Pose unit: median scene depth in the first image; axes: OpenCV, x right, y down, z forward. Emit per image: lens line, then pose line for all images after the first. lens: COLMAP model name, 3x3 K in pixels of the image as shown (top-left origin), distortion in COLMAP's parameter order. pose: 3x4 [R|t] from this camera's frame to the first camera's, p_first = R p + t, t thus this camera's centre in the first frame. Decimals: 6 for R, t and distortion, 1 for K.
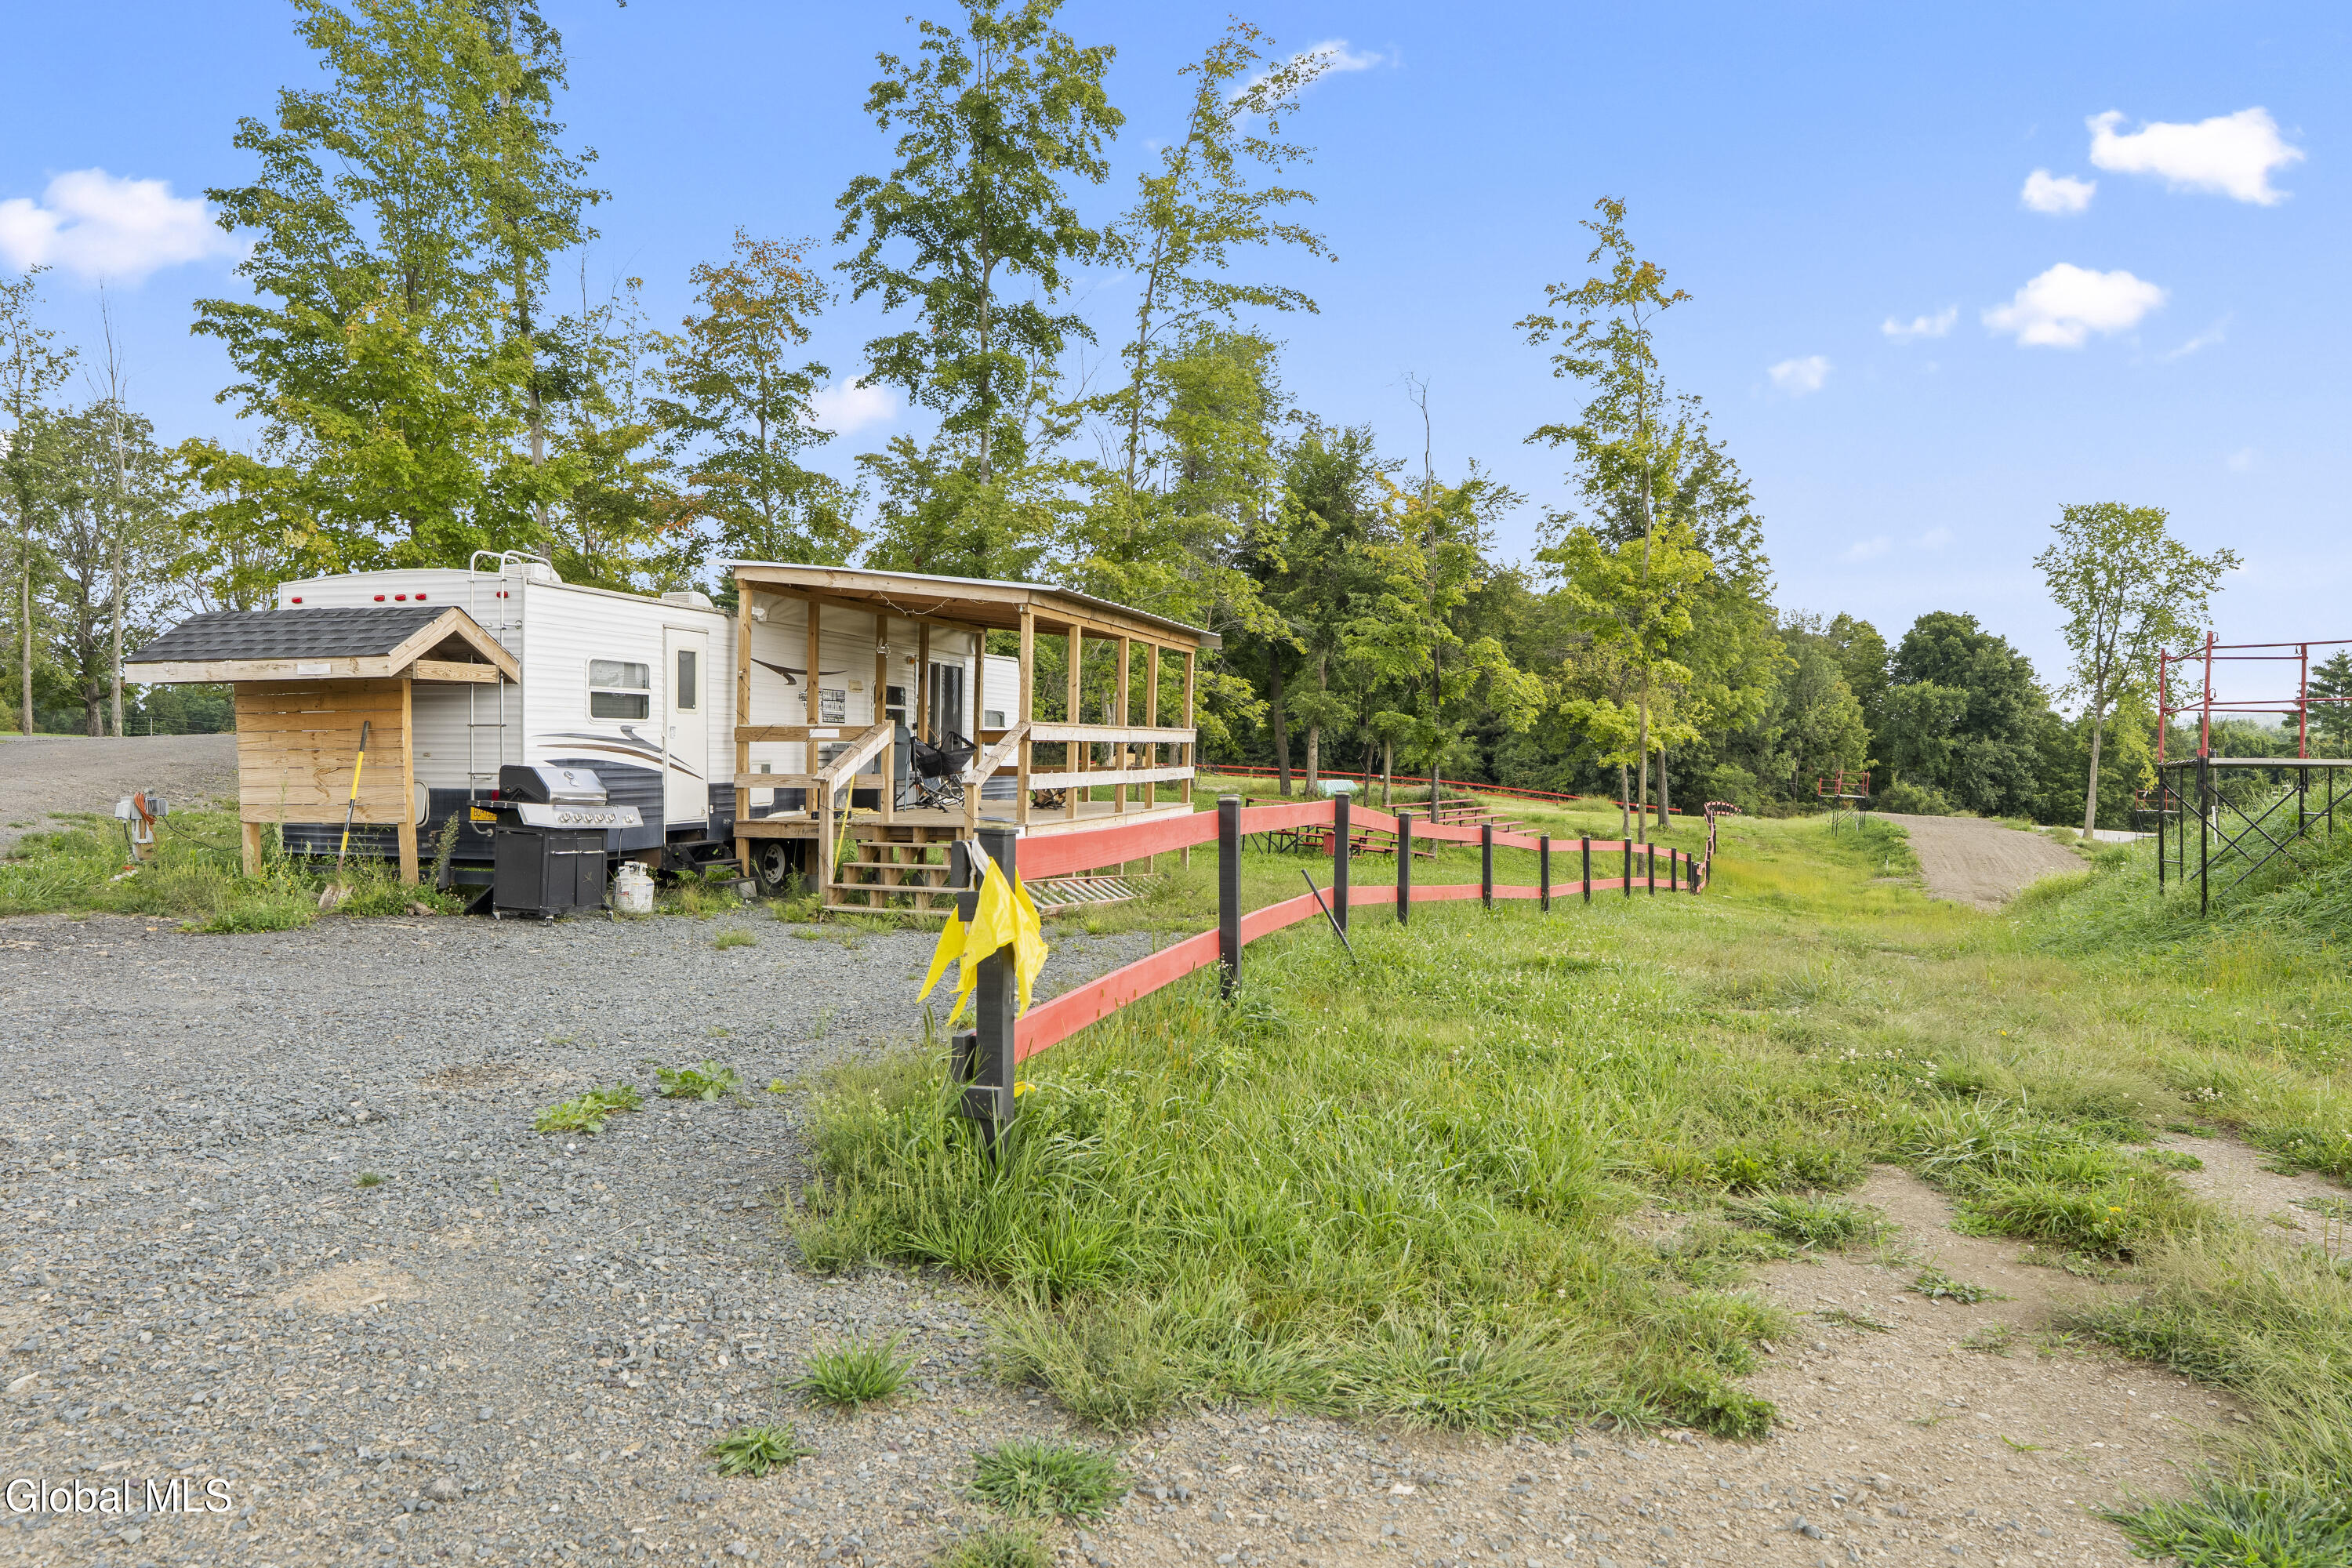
lens RADIAL K [[1503.0, 0, 1274.0], [0, 1503.0, 779.1], [0, 0, 1]] dist [-0.019752, 0.021514]
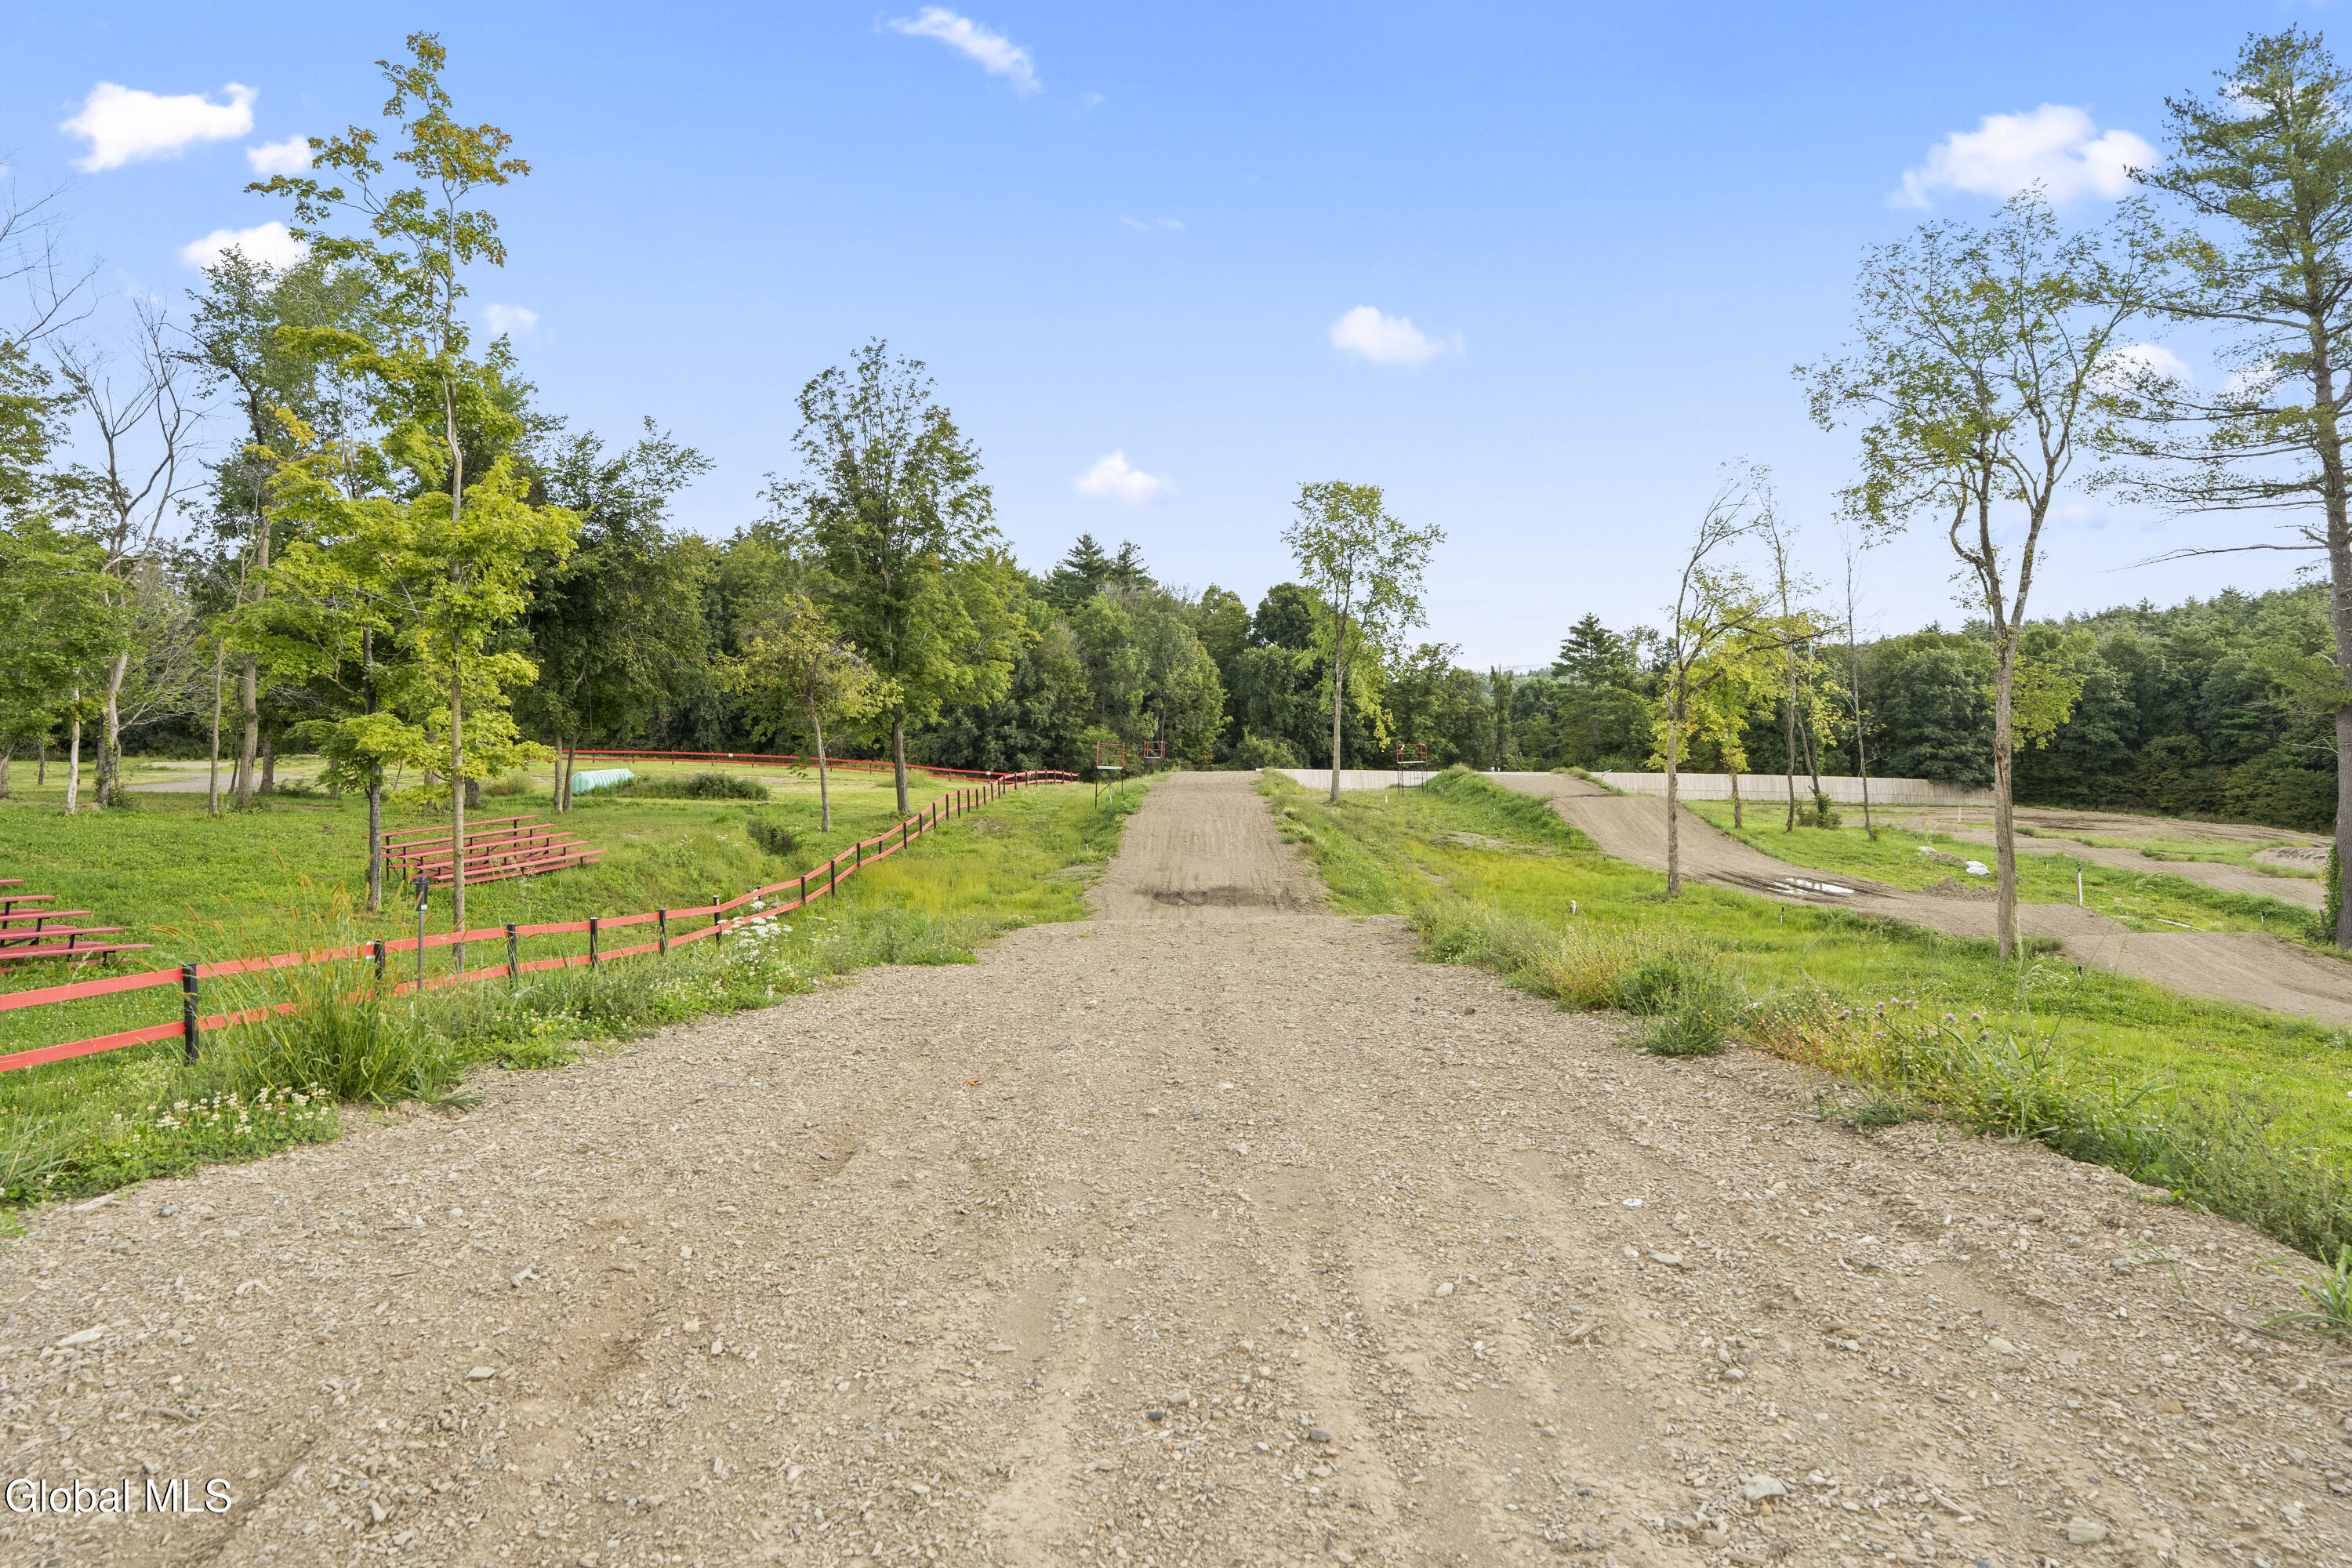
lens RADIAL K [[1322.7, 0, 1222.6], [0, 1322.7, 639.5], [0, 0, 1]] dist [-0.003944, 0.003551]
pose [[0.953812, -0.017710, 0.299883, 0.208072], [0.038143, 0.997321, -0.062417, -0.017534], [-0.297974, 0.070972, 0.951932, 0.146783]]
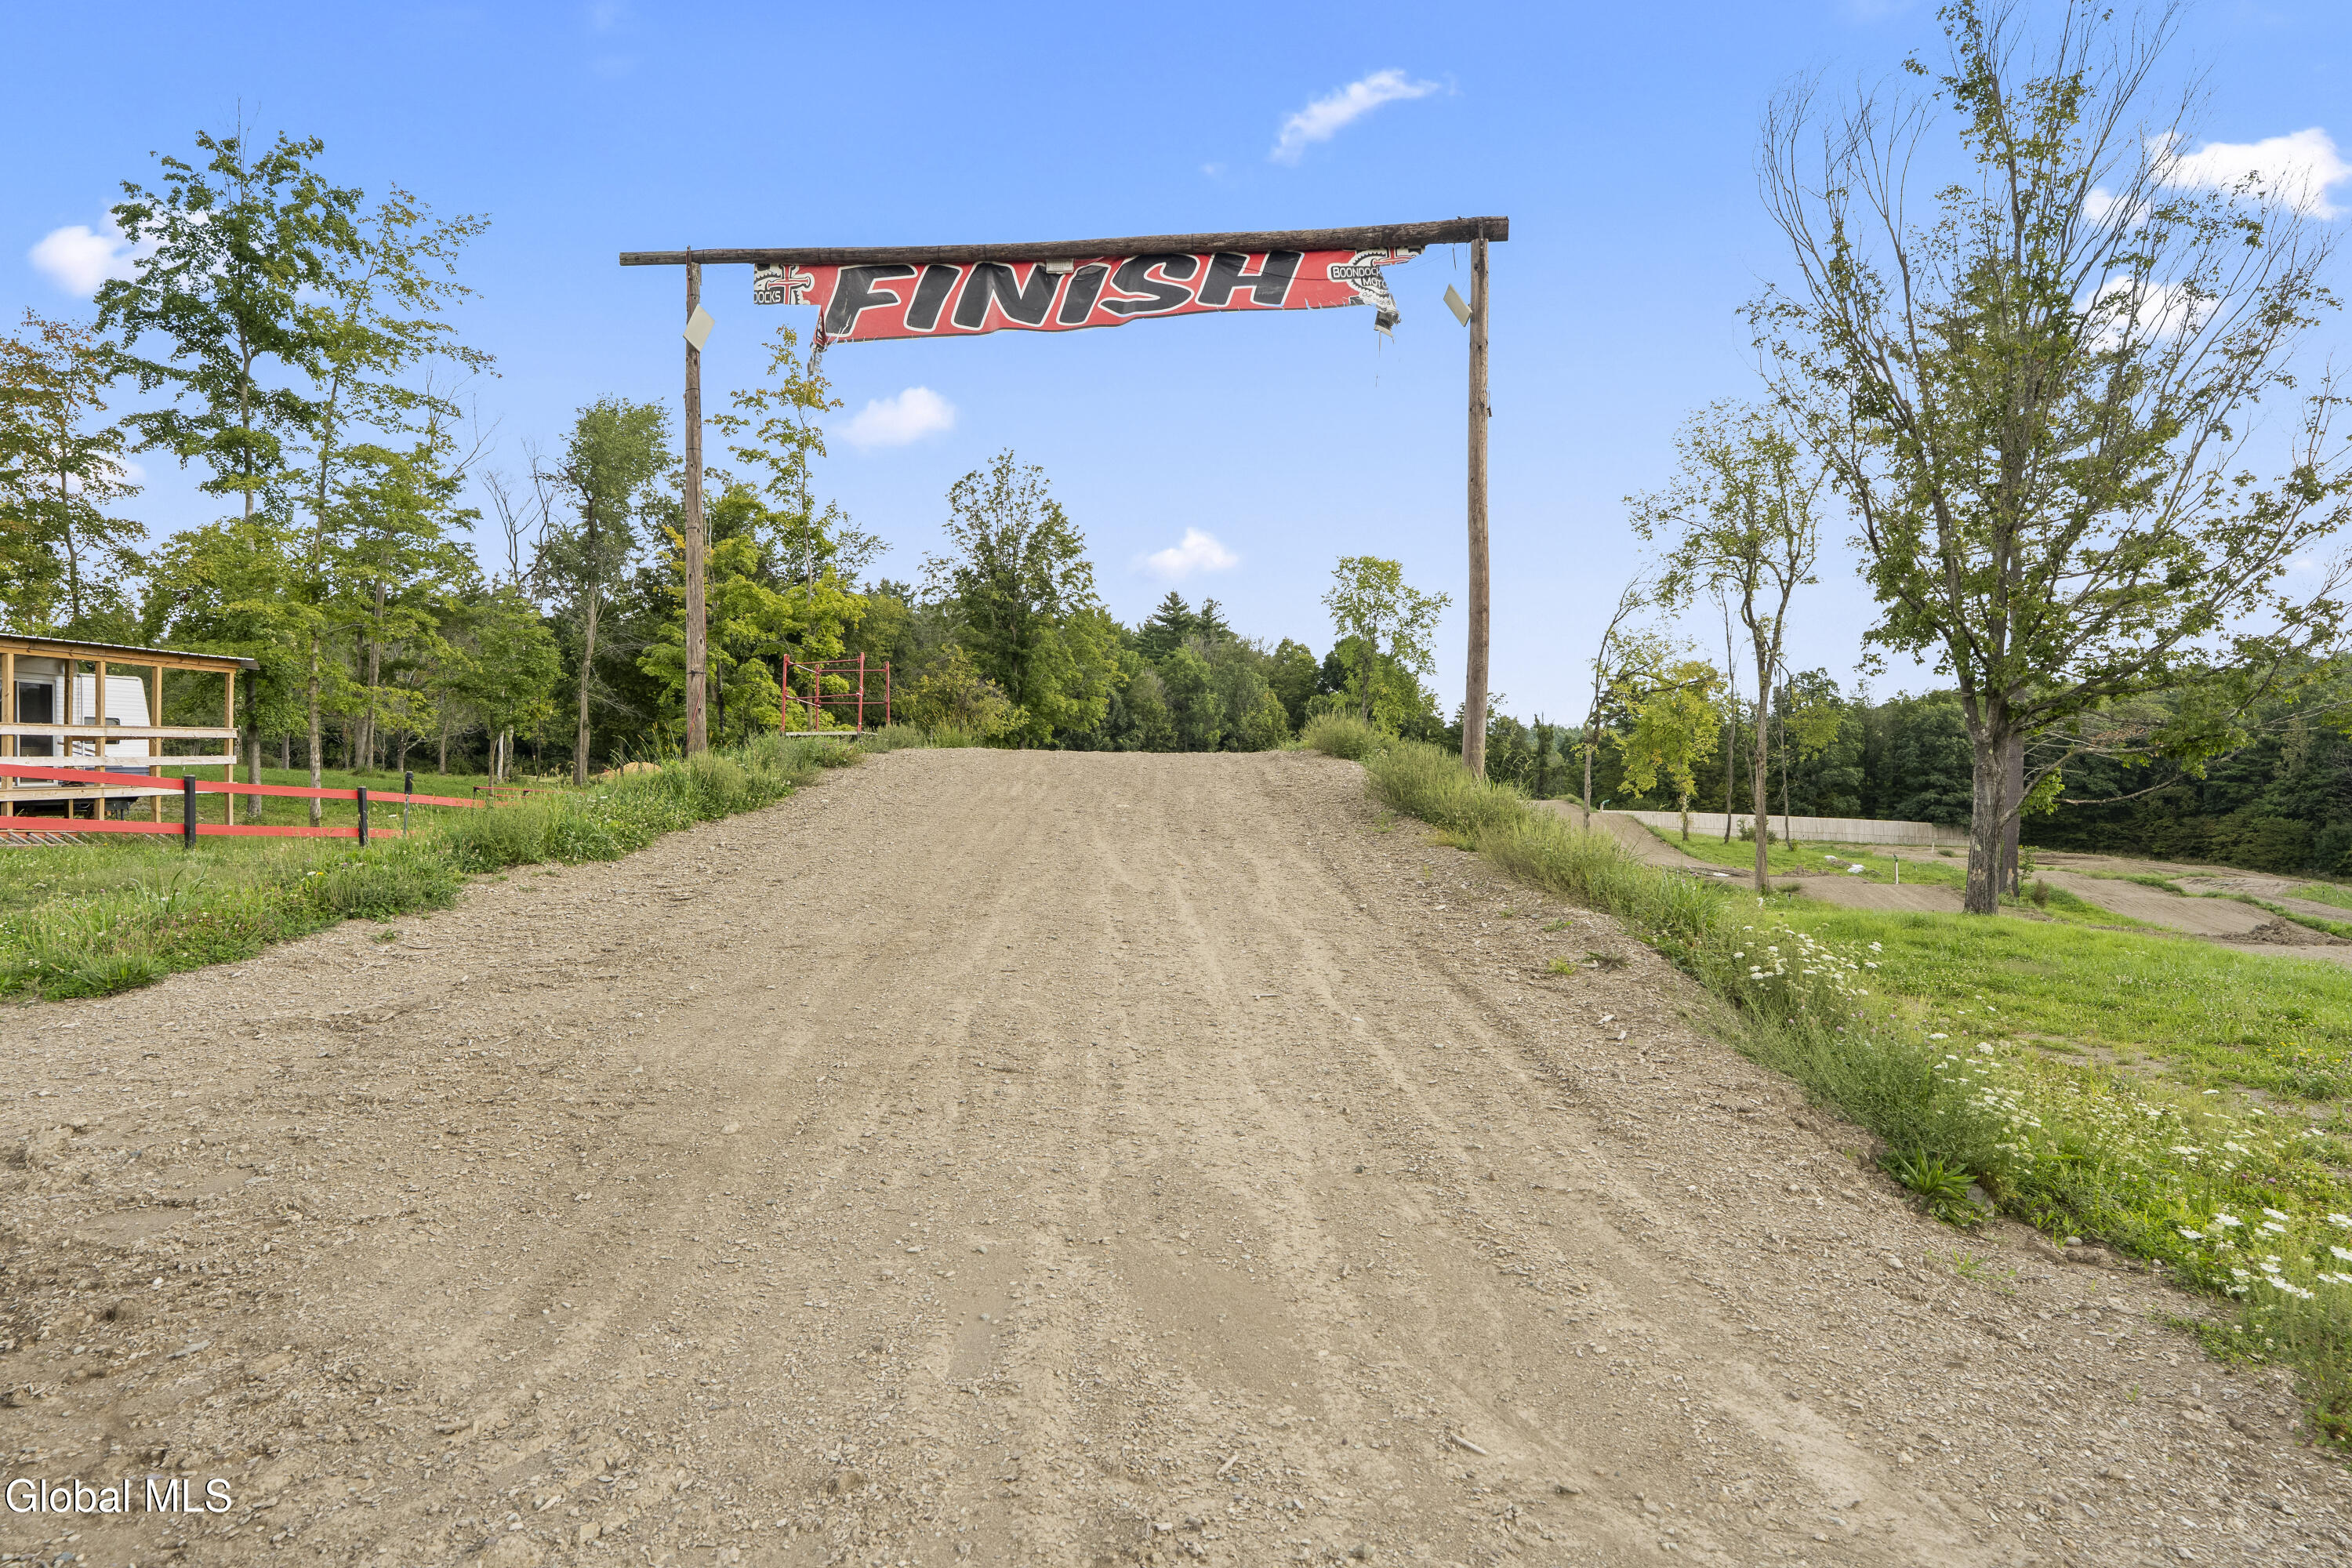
lens RADIAL K [[1322.7, 0, 1200.6], [0, 1322.7, 780.9], [0, 0, 1]] dist [-0.003944, 0.003551]
pose [[0.976385, -0.020279, 0.215086, 0.168430], [0.020373, 0.999791, 0.001779, 0.009534], [-0.215077, 0.002645, 0.976594, -0.114410]]
